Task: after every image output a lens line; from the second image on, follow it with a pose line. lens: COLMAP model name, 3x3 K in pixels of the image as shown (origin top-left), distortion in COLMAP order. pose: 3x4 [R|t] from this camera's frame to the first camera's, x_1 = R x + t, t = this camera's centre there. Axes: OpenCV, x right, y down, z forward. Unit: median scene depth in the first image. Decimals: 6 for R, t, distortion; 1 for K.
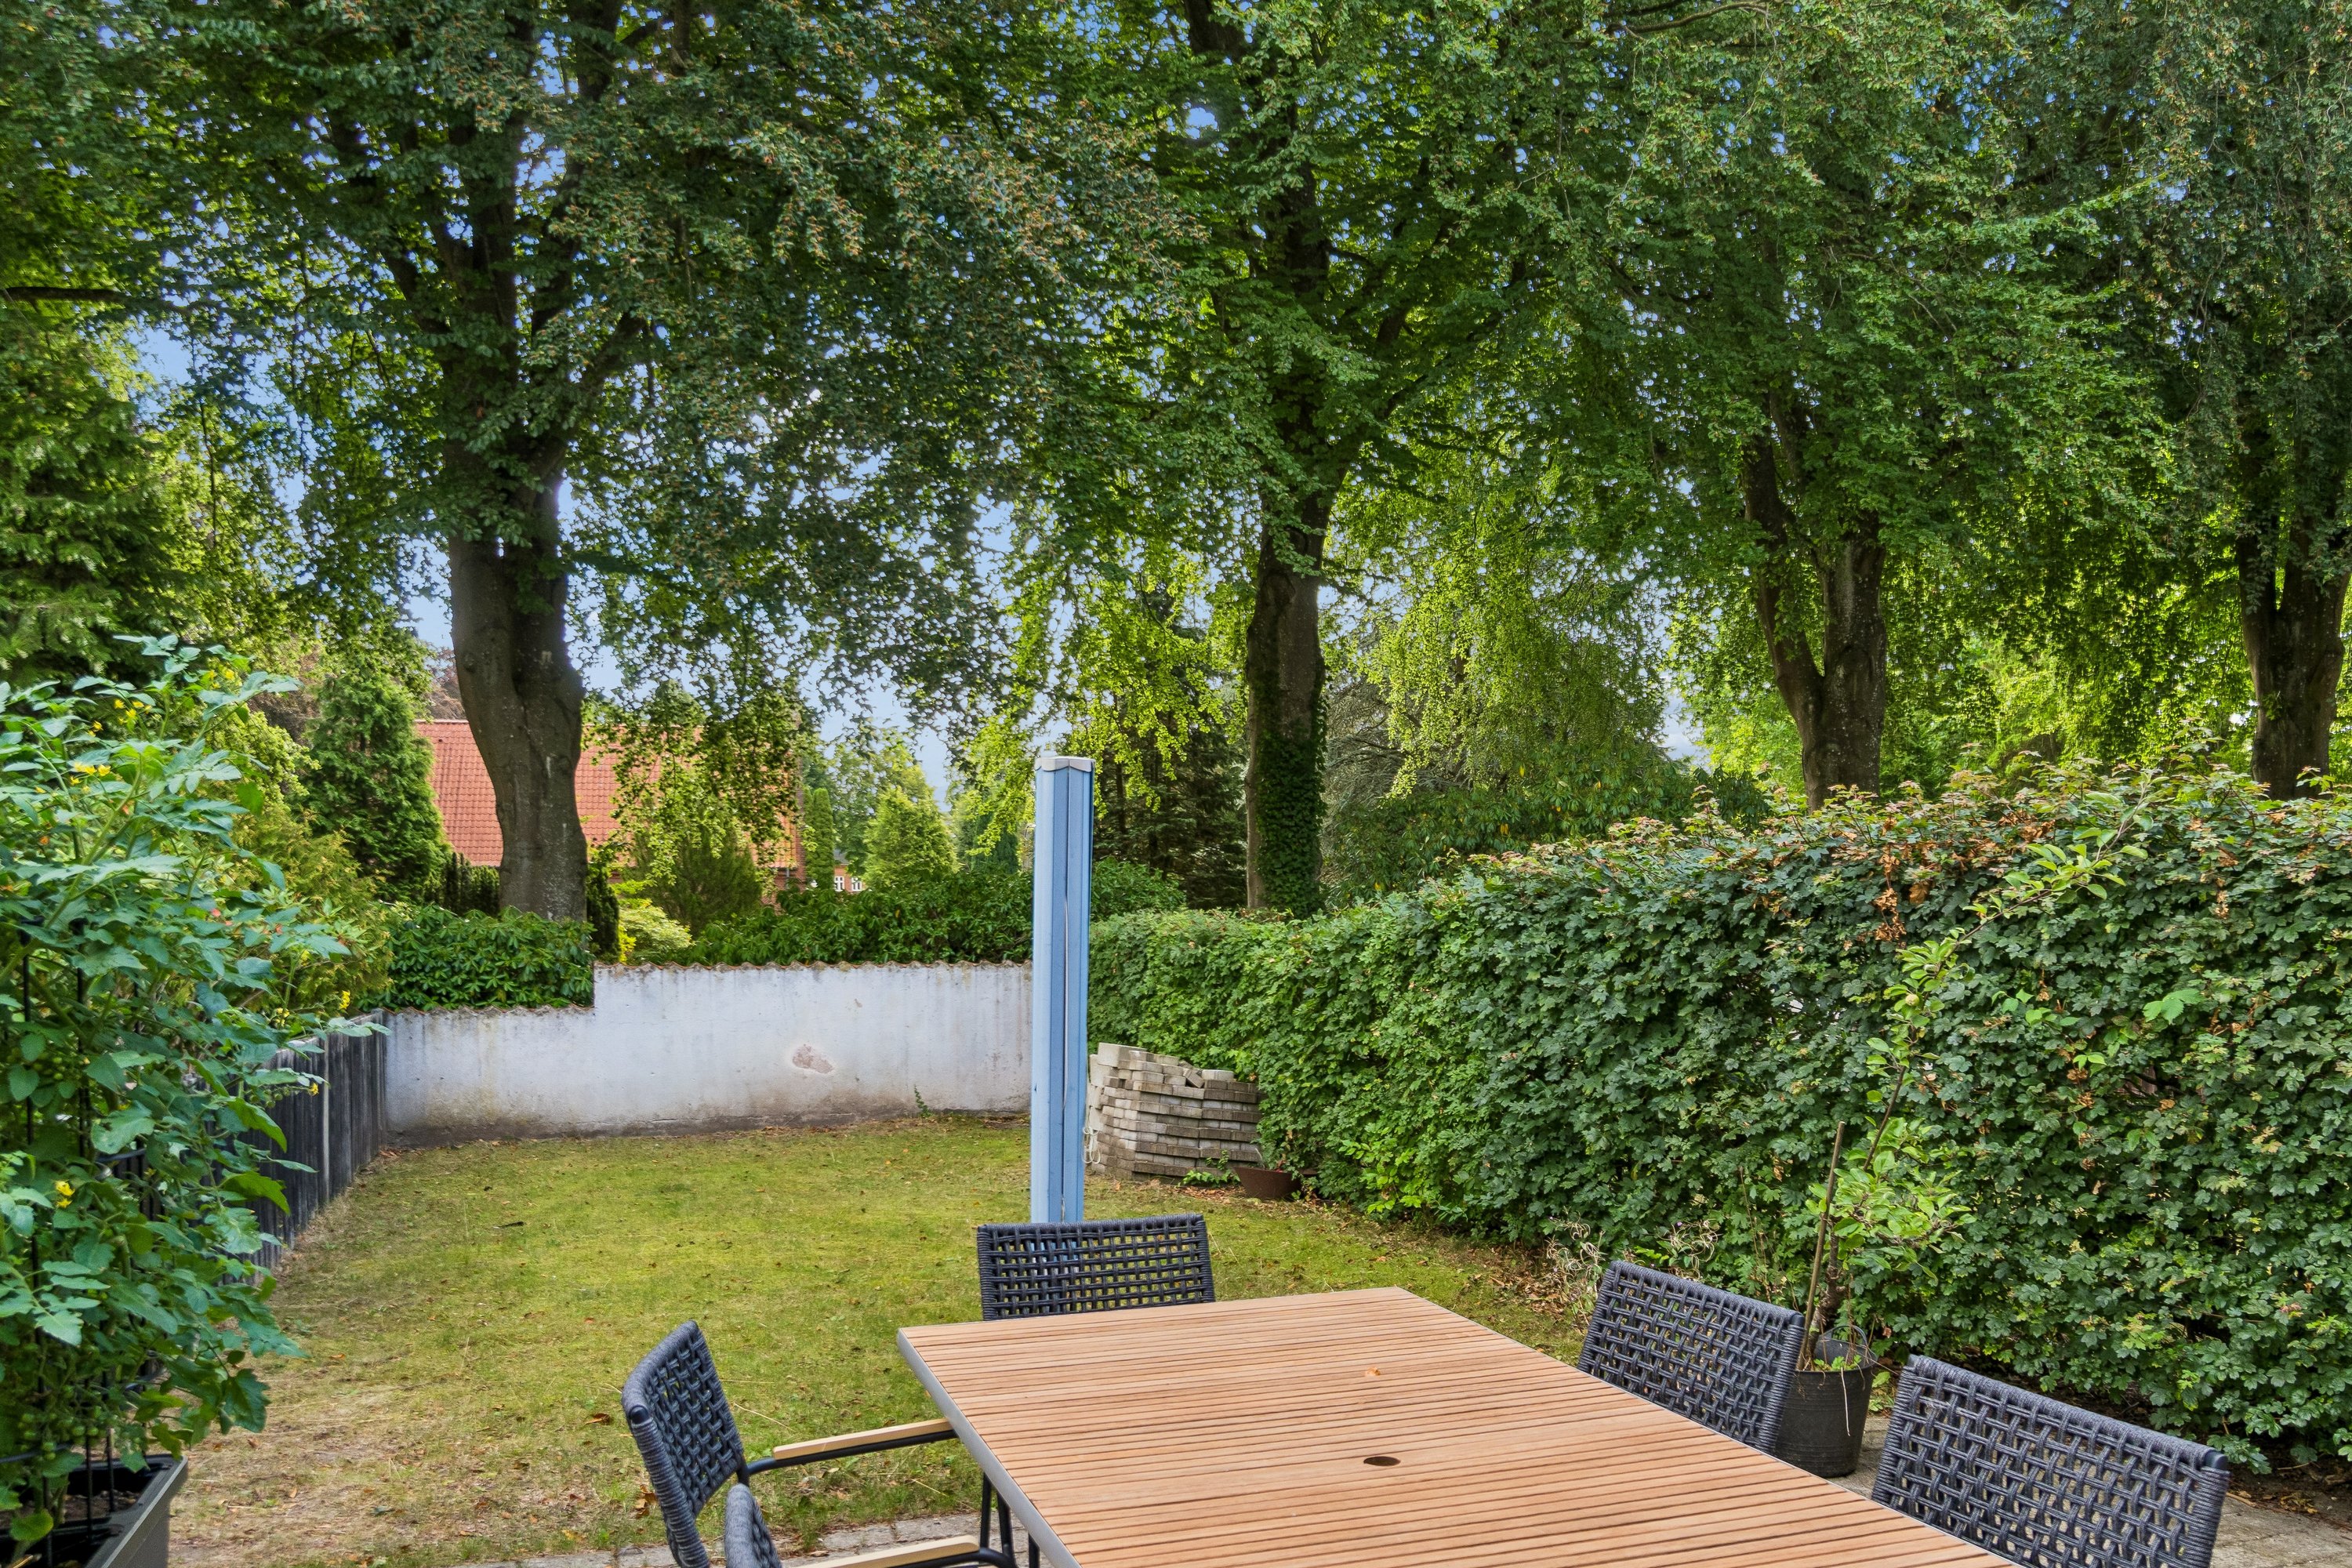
lens RADIAL K [[1713.0, 0, 1187.3], [0, 1713.0, 953.5], [0, 0, 1]] dist [0.039222, -0.042120]
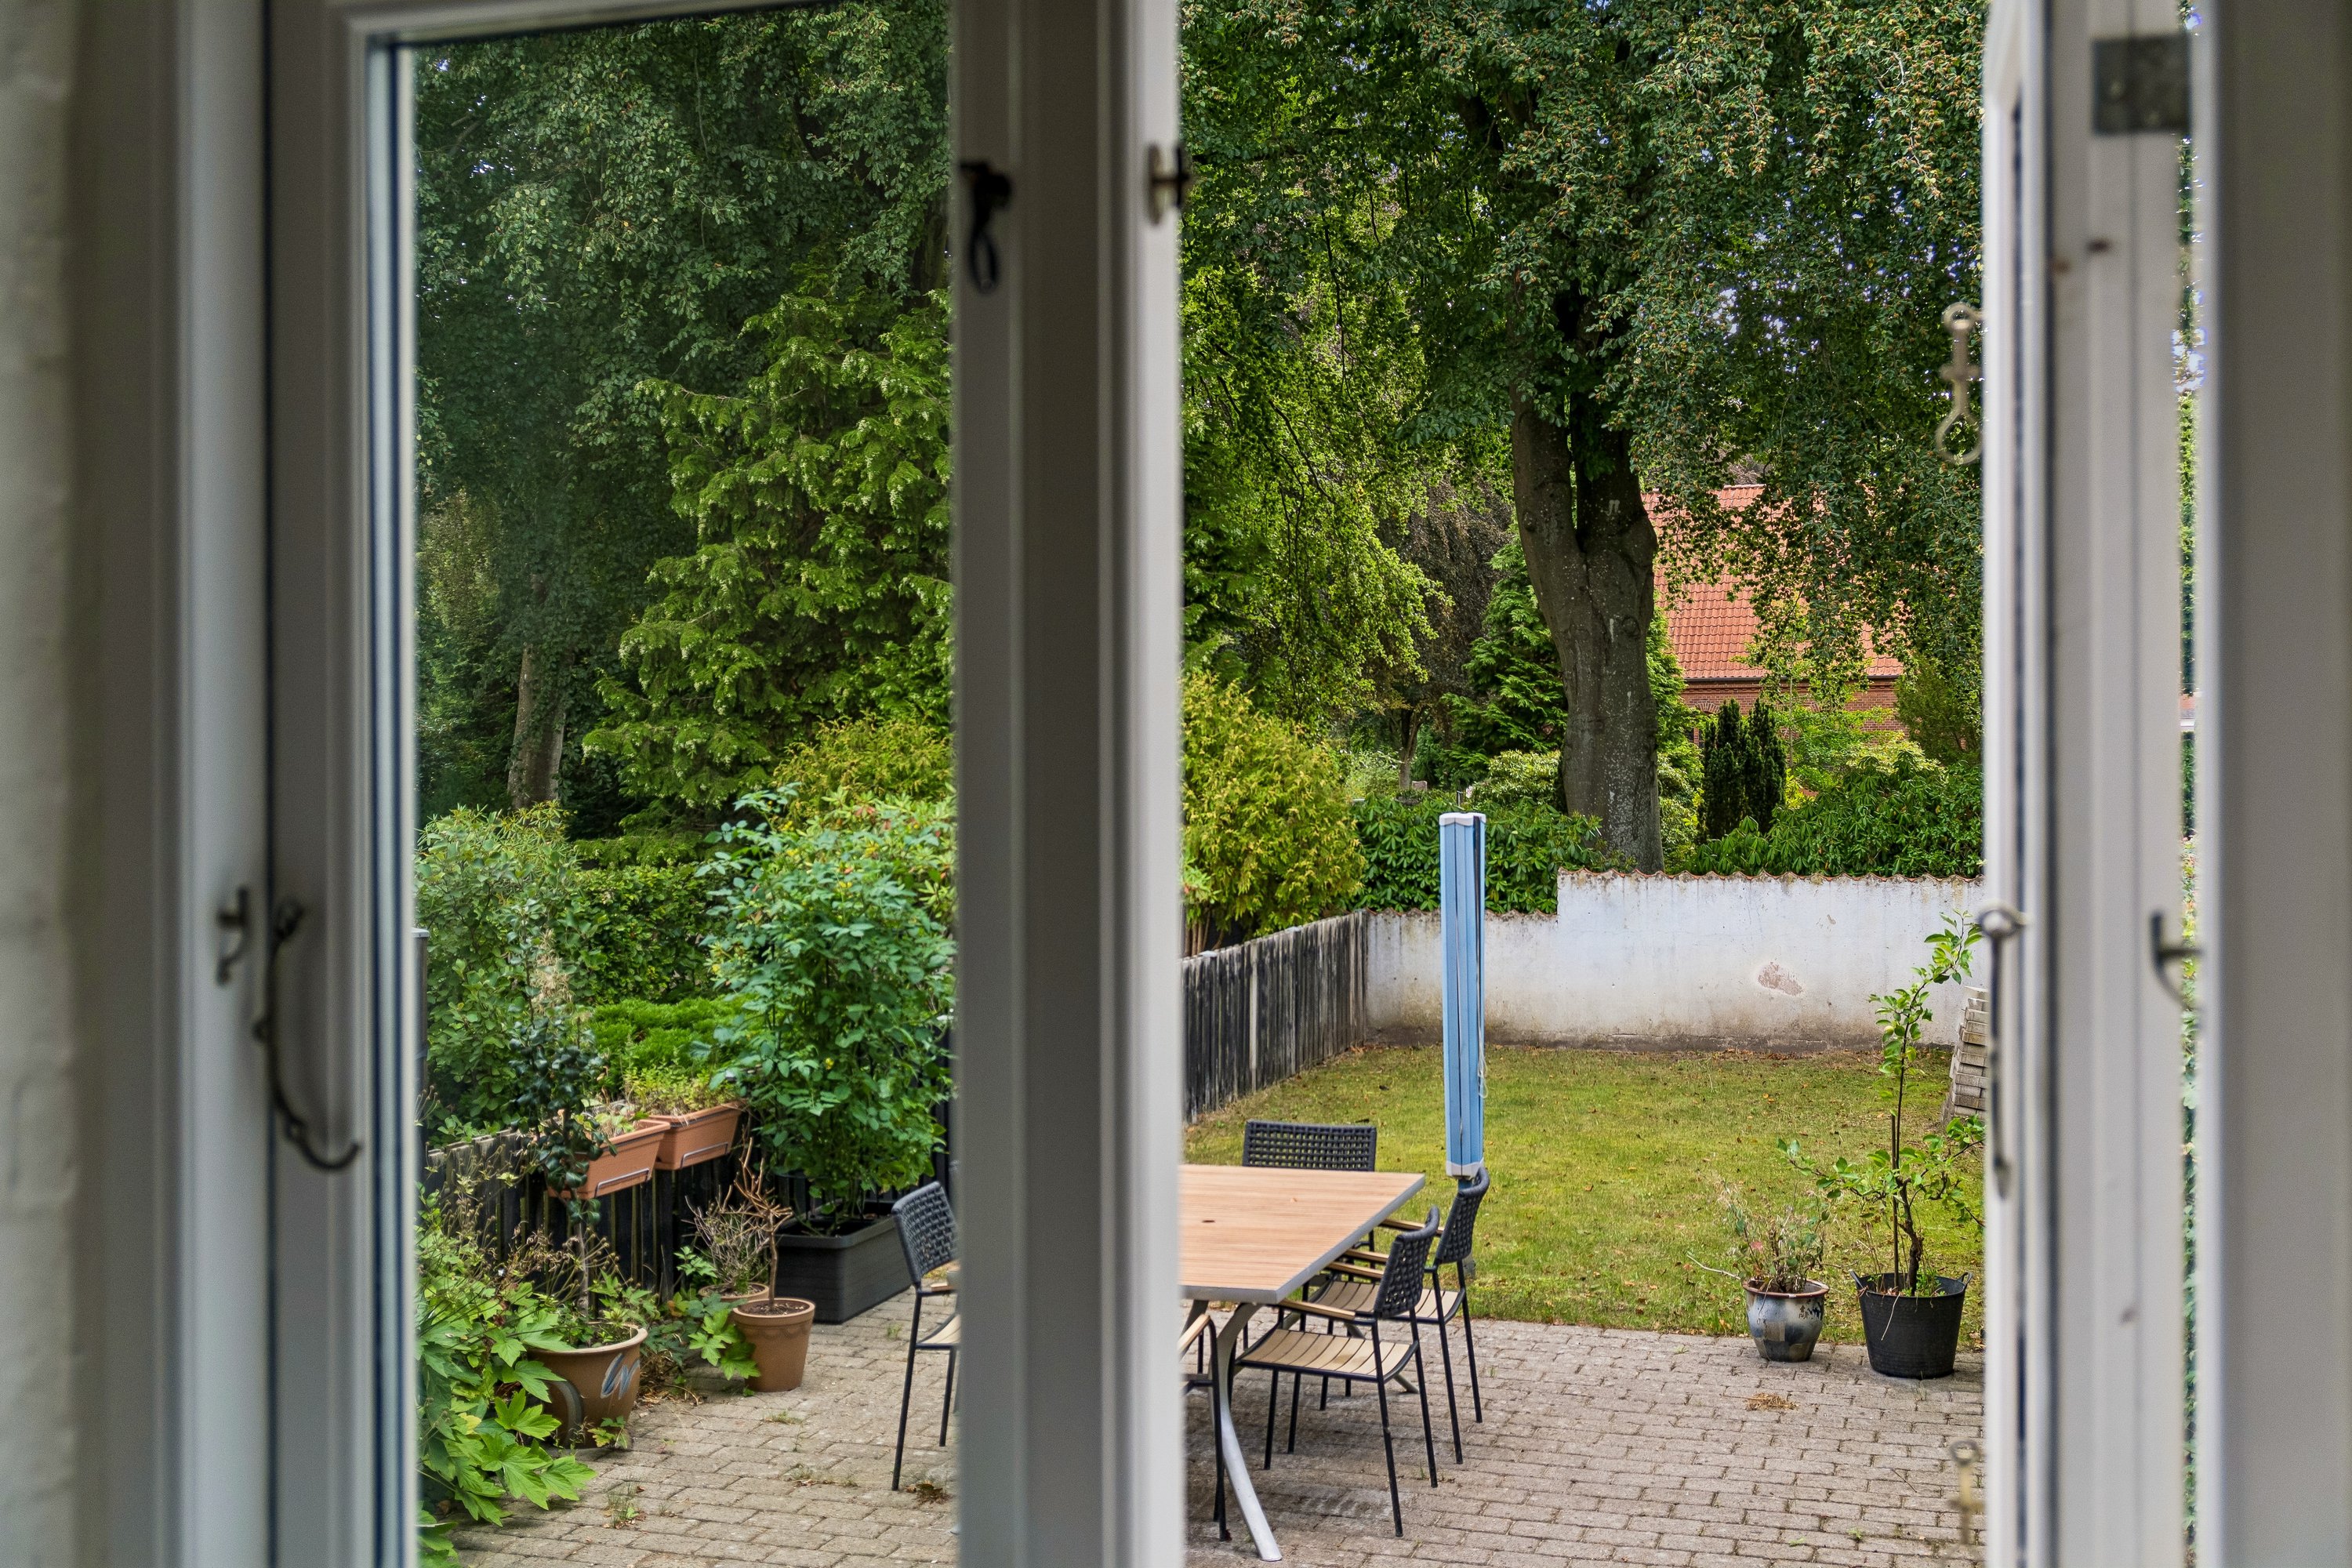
lens RADIAL K [[2523.0, 0, 1176.0], [0, 2523.0, 784.0], [0, 0, 1]] dist [0.026402, -0.015010]
pose [[0.804143, 0.007009, -0.594395, 0.309186], [-0.004905, 0.999975, 0.005157, -0.045518], [0.594416, -0.001232, 0.804157, -0.260508]]
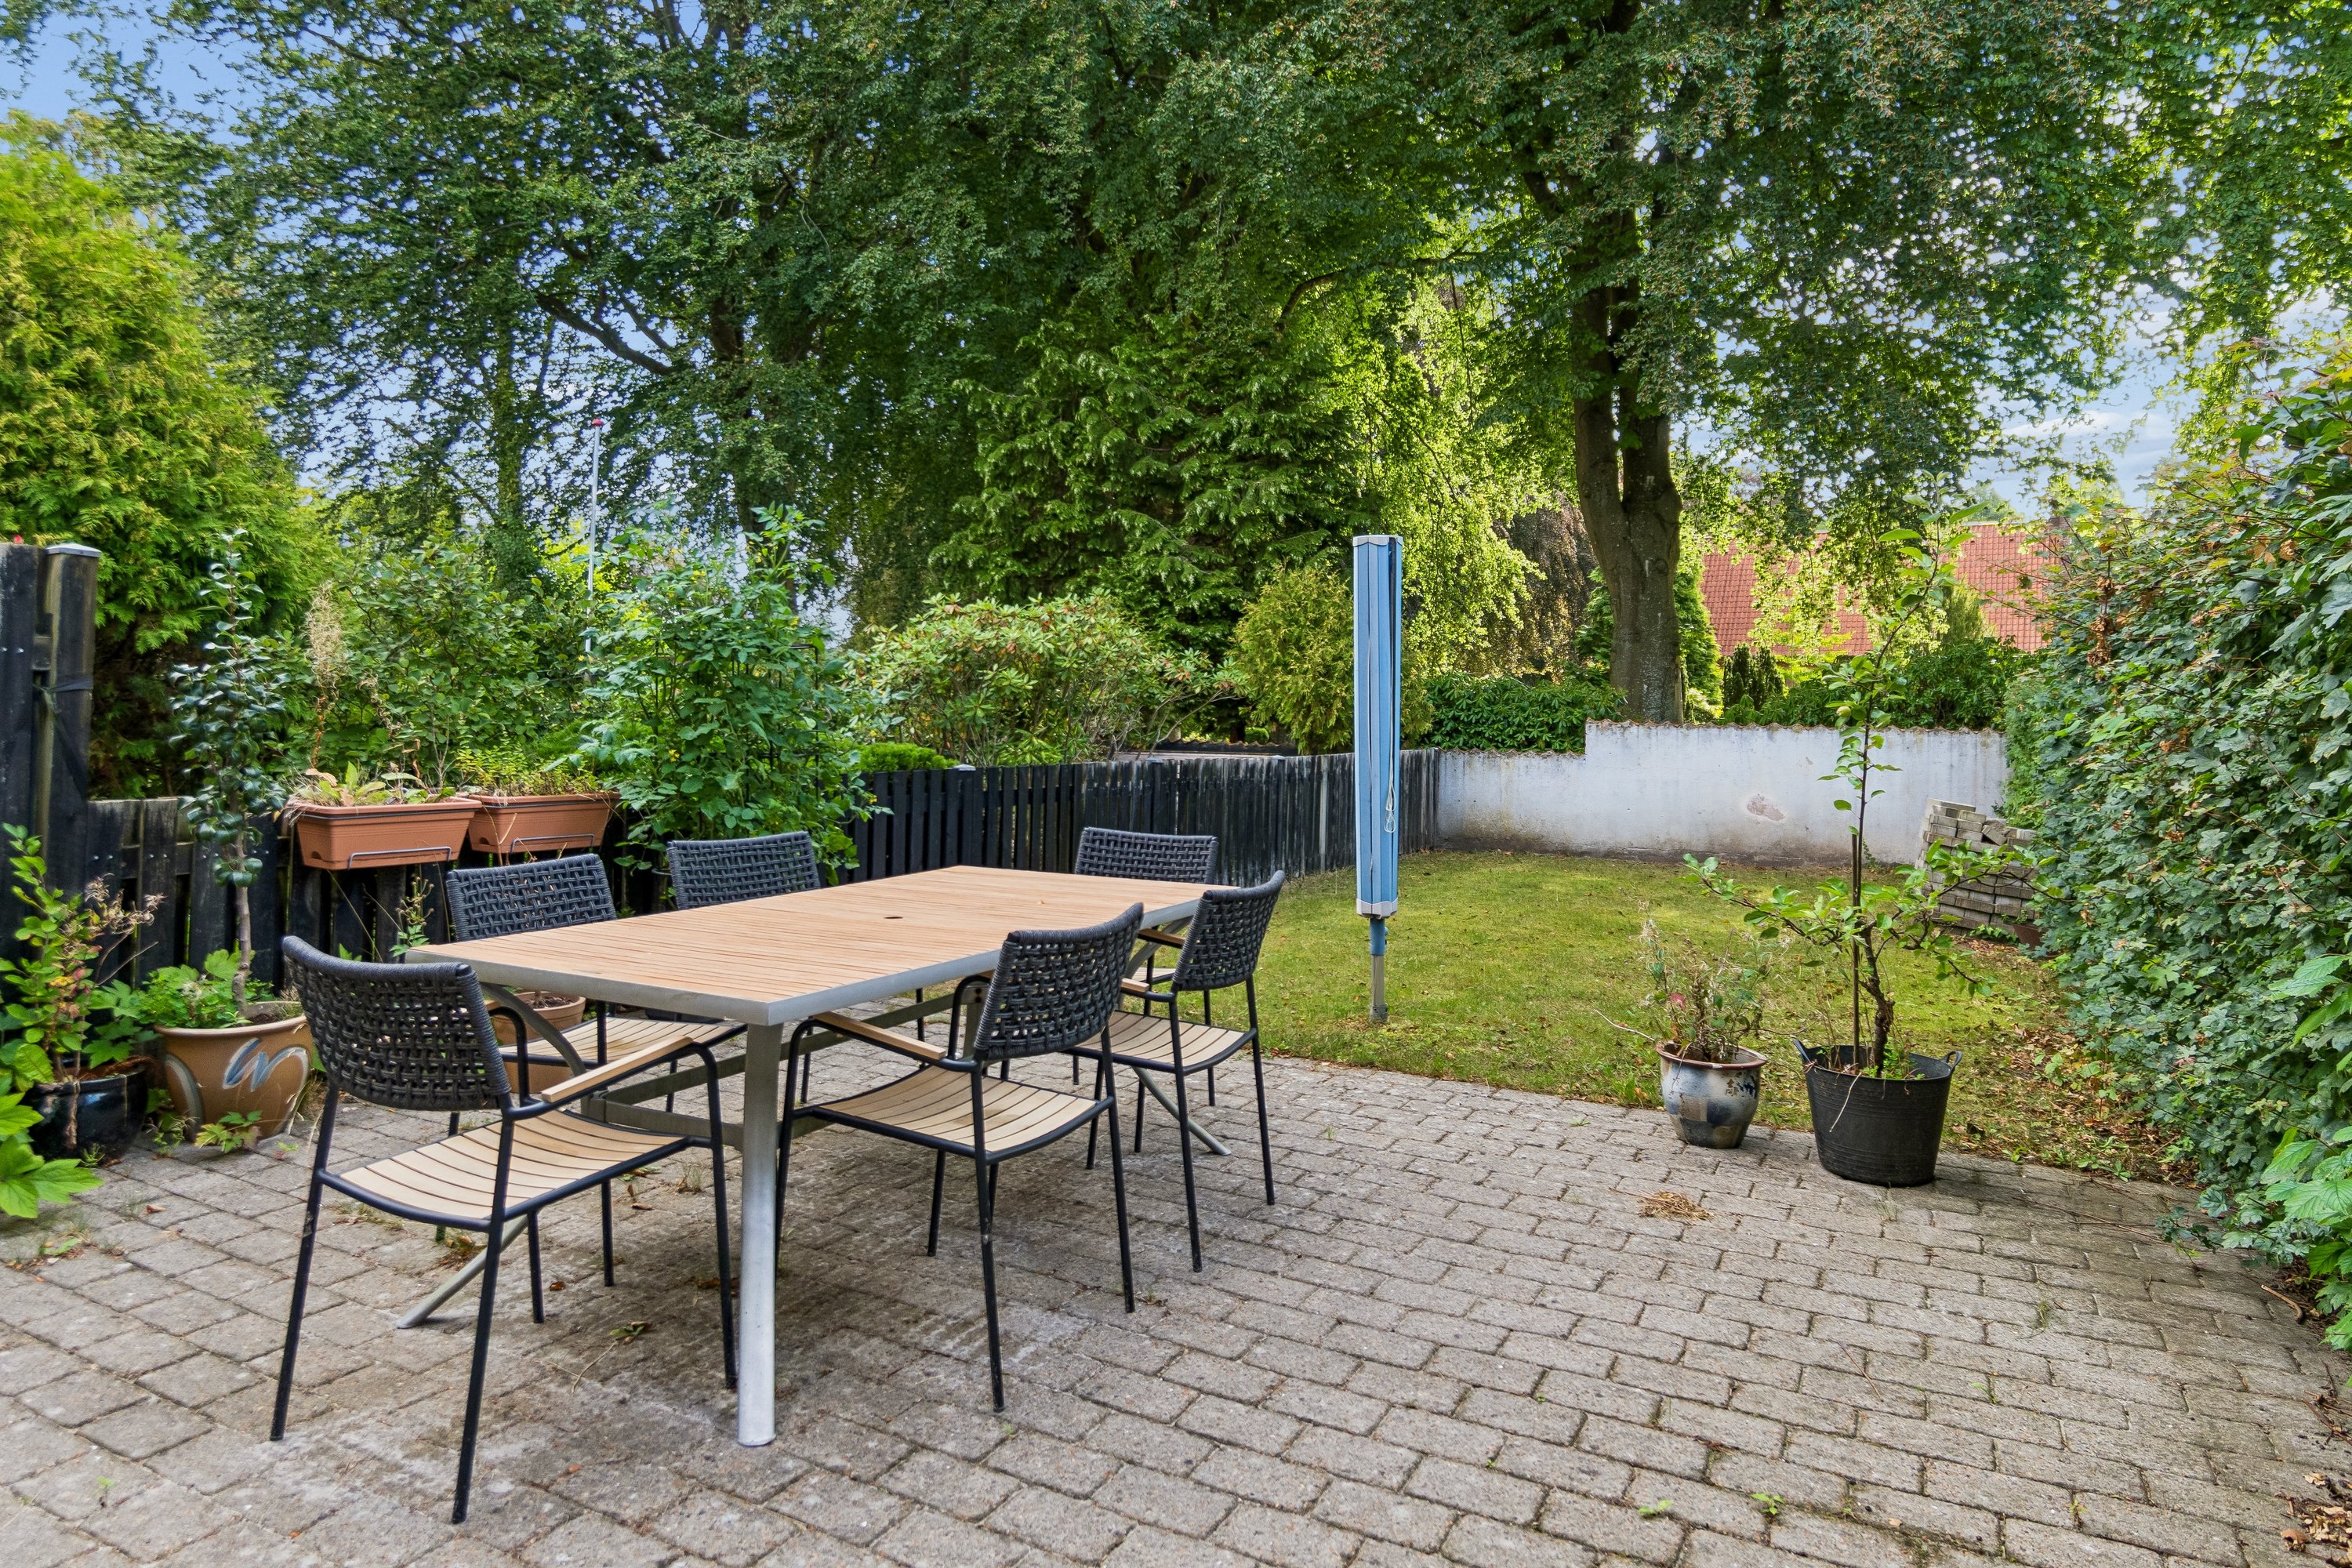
lens RADIAL K [[1463.7, 0, 1123.4], [0, 1463.7, 672.5], [0, 0, 1]] dist [-0.003121, 0.002899]
pose [[0.675009, -0.000629, -0.737809, 0.206048], [-0.030145, 0.999141, -0.028431, 0.011517], [0.737193, 0.041432, 0.674410, 0.018764]]
